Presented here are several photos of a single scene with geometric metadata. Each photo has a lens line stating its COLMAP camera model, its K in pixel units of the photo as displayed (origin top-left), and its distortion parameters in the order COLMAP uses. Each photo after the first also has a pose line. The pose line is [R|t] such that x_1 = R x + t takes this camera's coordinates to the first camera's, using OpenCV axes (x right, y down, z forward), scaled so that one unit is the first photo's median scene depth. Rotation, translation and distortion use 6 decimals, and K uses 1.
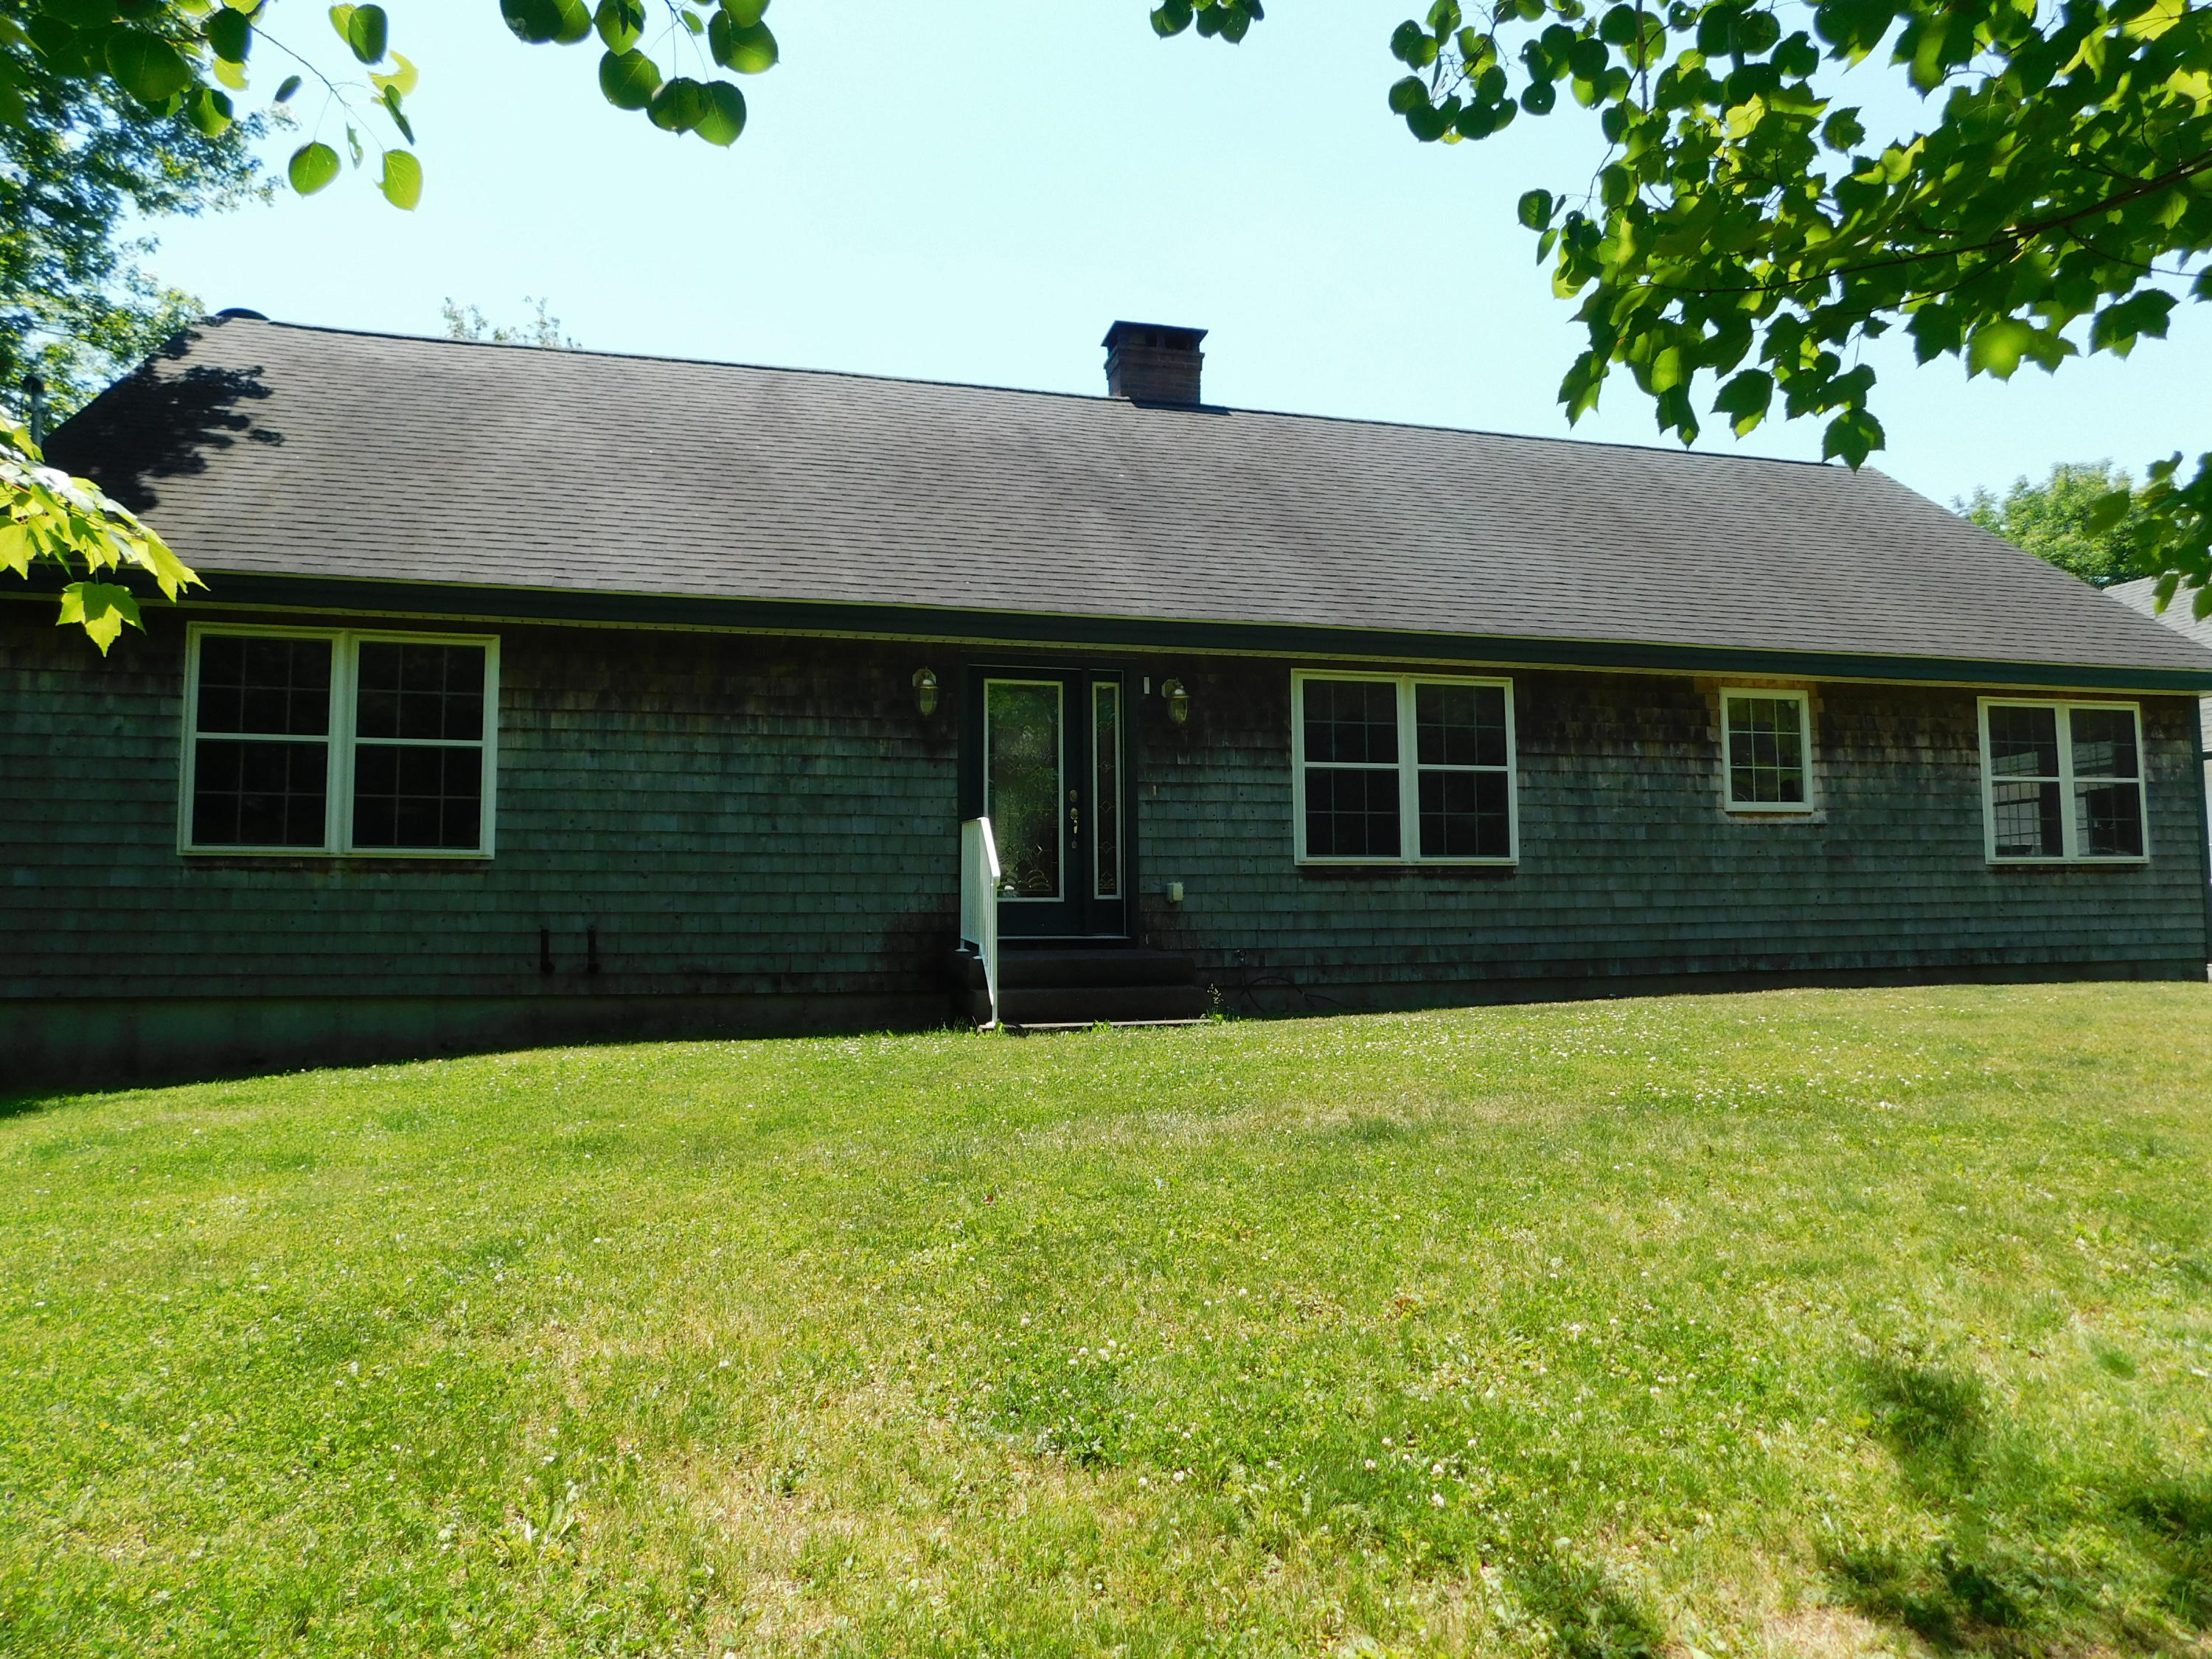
lens RADIAL K [[1448.4, 0, 1163.2], [0, 1448.4, 667.8], [0, 0, 1]] dist [-0.047914, 0.009805]
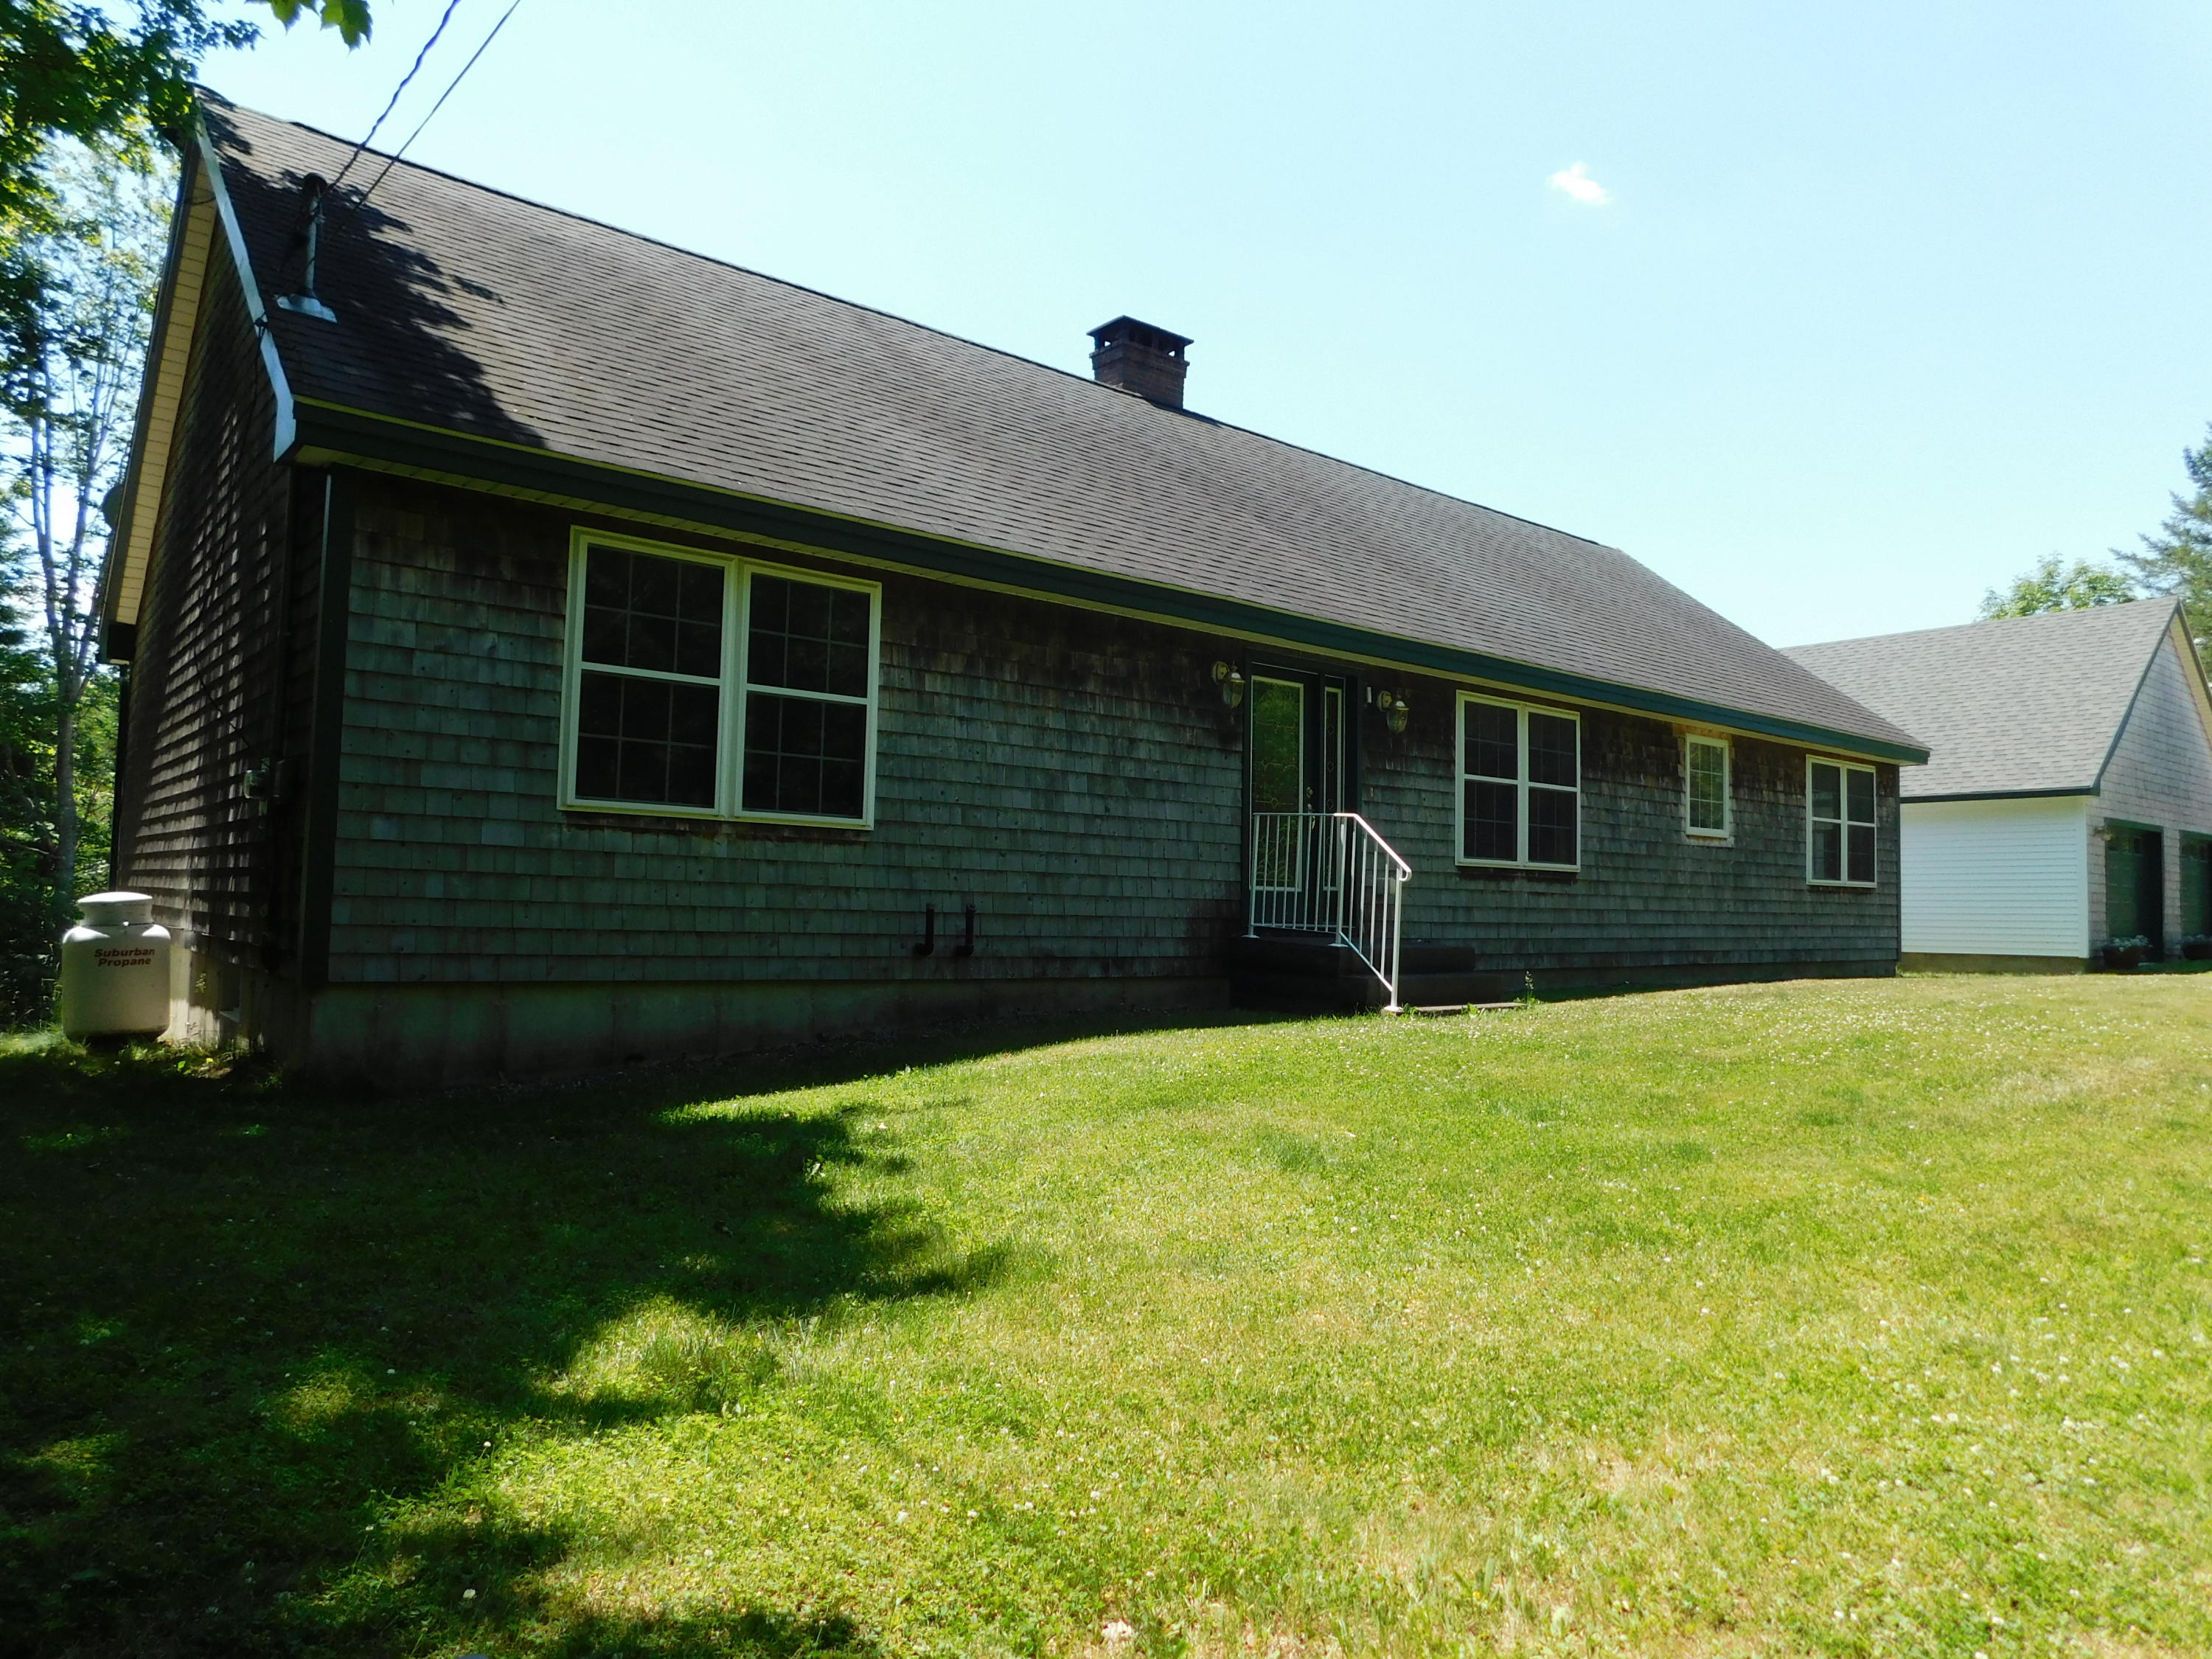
lens RADIAL K [[1448.4, 0, 1190.1], [0, 1448.4, 699.2], [0, 0, 1]] dist [-0.047914, 0.009805]
pose [[0.901577, 0.089194, 0.423324, -0.641606], [-0.103233, 0.994604, 0.010300, 0.019765], [-0.420121, -0.052987, 0.905920, 0.086234]]
